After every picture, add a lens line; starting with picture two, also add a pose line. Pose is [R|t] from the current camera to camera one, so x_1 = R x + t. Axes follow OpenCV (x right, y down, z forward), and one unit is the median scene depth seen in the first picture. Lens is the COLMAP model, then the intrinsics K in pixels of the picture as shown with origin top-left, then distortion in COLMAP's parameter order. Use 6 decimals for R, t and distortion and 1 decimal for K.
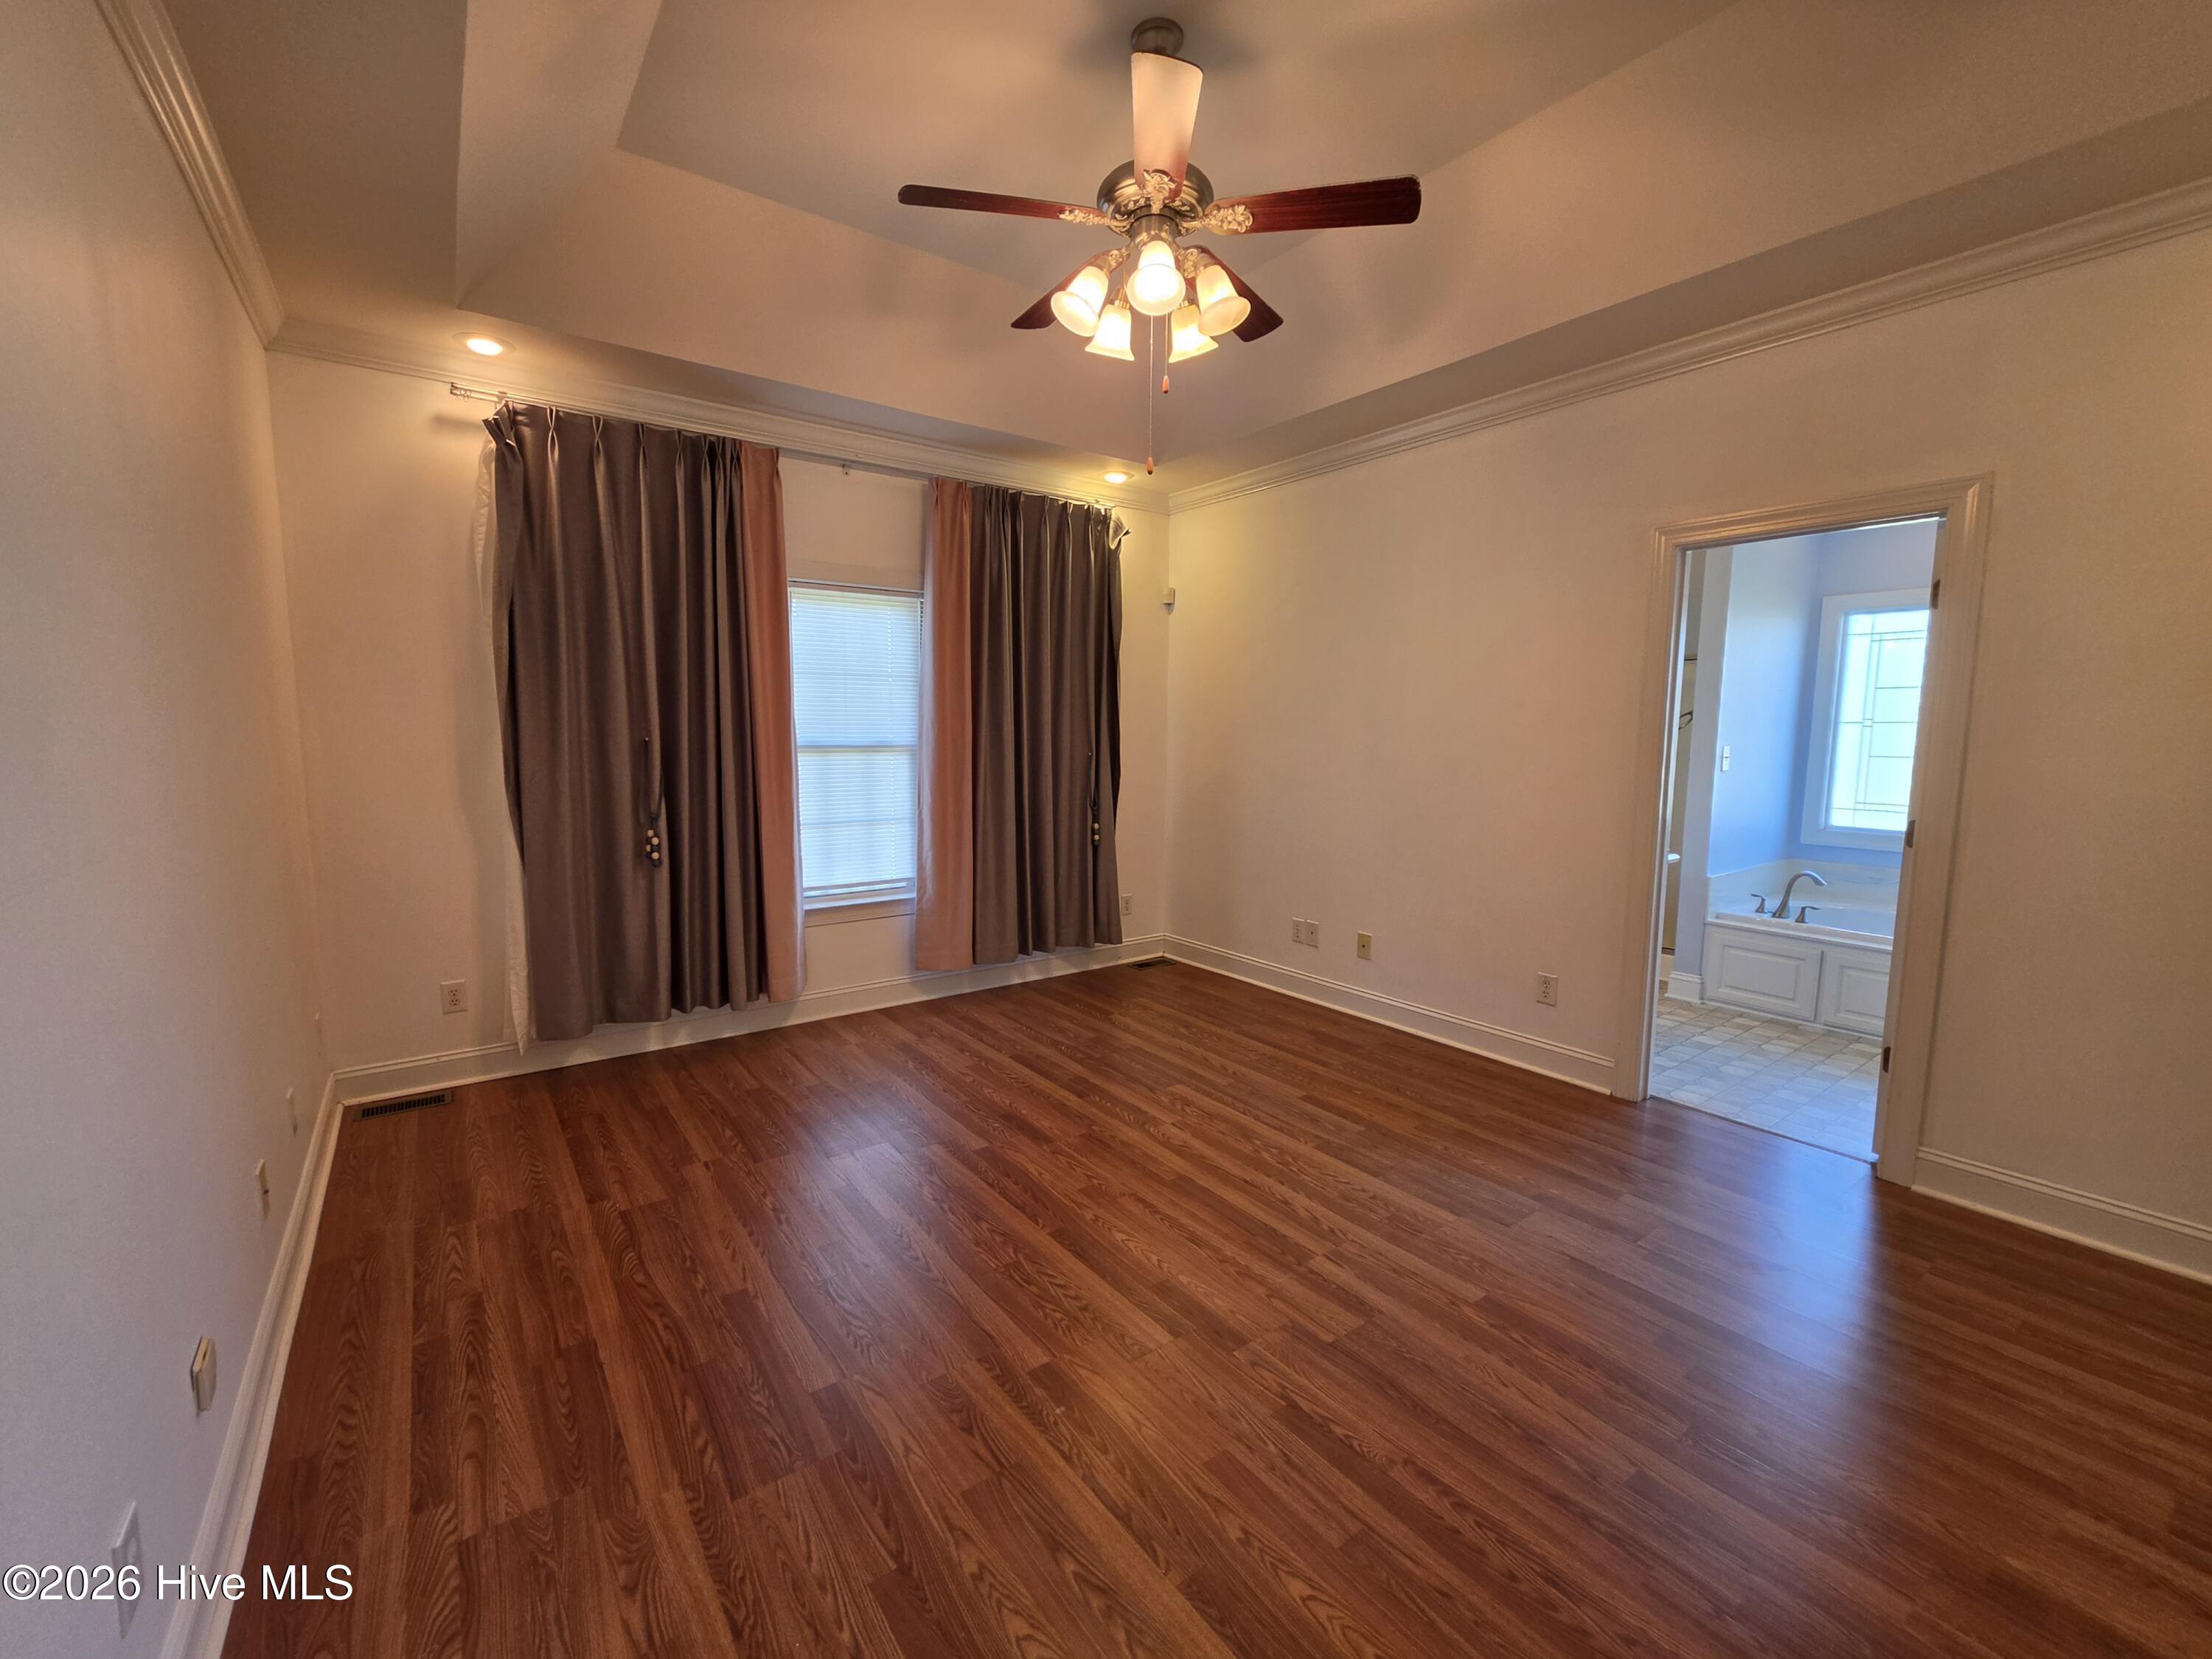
lens RADIAL K [[897.5, 0, 1098.7], [0, 897.5, 827.1], [0, 0, 1]] dist [-0.002482, 0.000196]
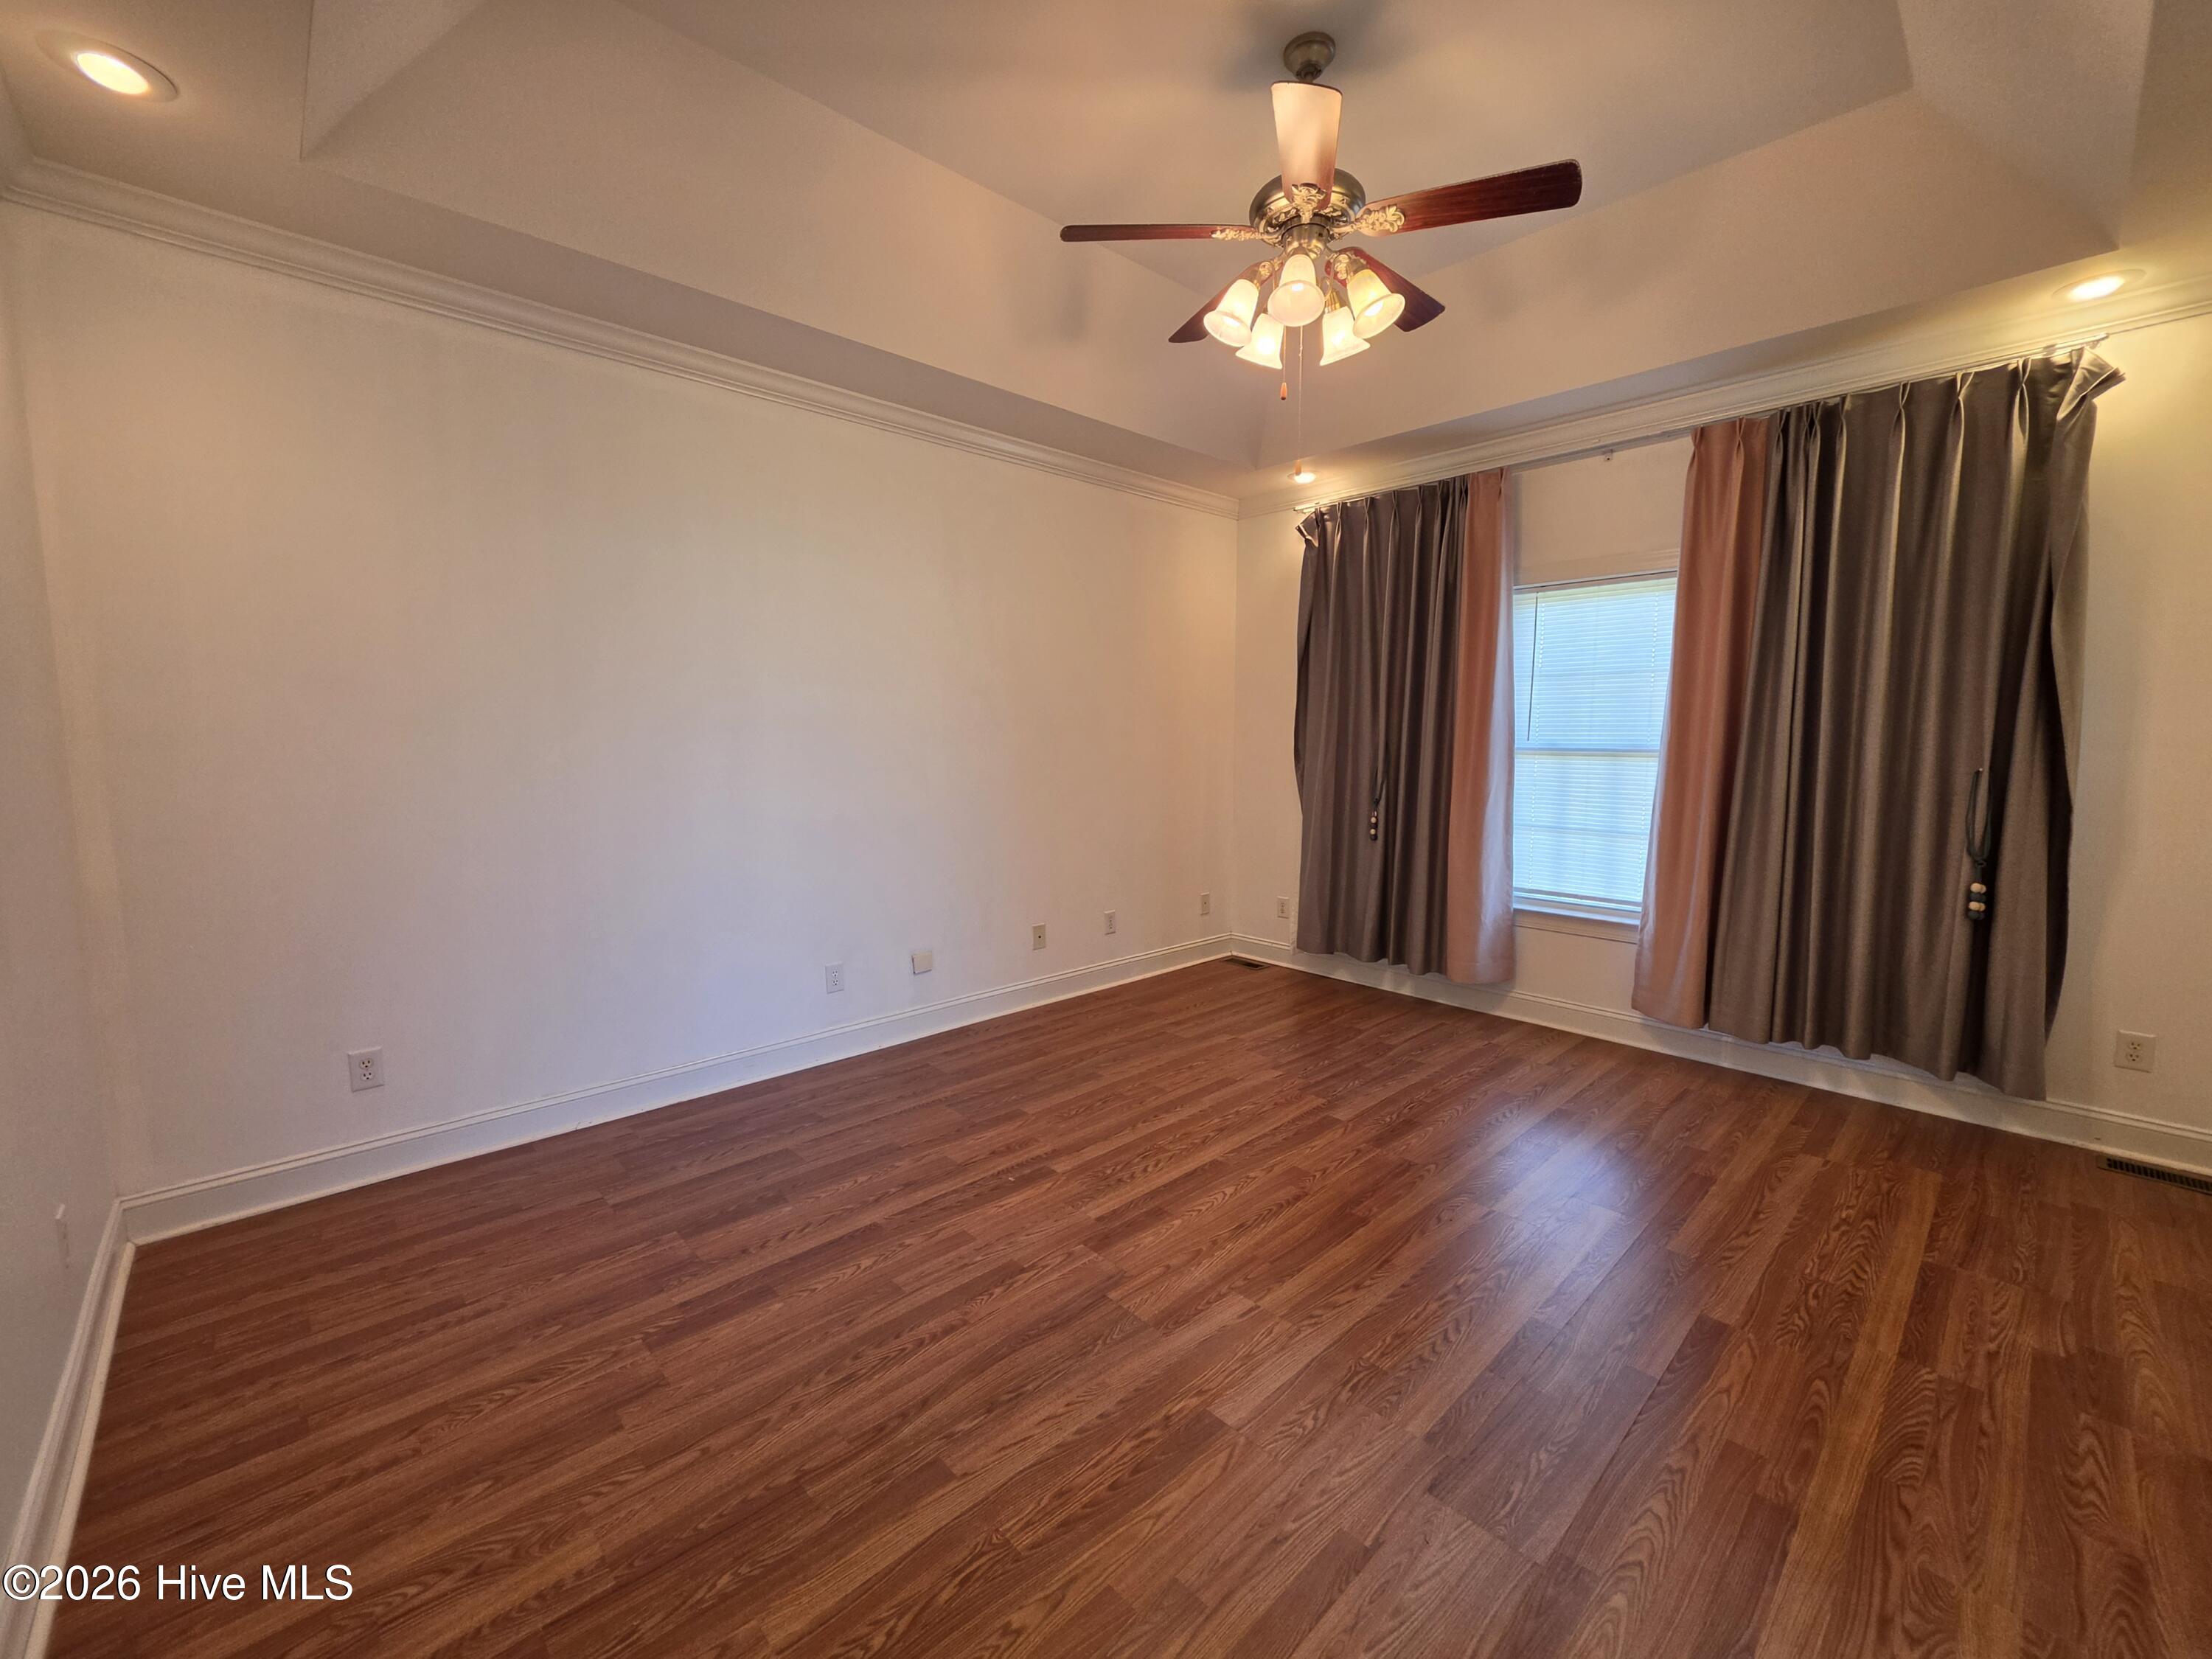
lens RADIAL K [[897.5, 0, 1102.2], [0, 897.5, 823.3], [0, 0, 1]] dist [-0.002482, 0.000196]
pose [[0.138010, 0.093437, -0.986014, 0.803753], [-0.109542, 0.990872, 0.078565, -0.042951], [0.984354, 0.097167, 0.146986, 0.498901]]
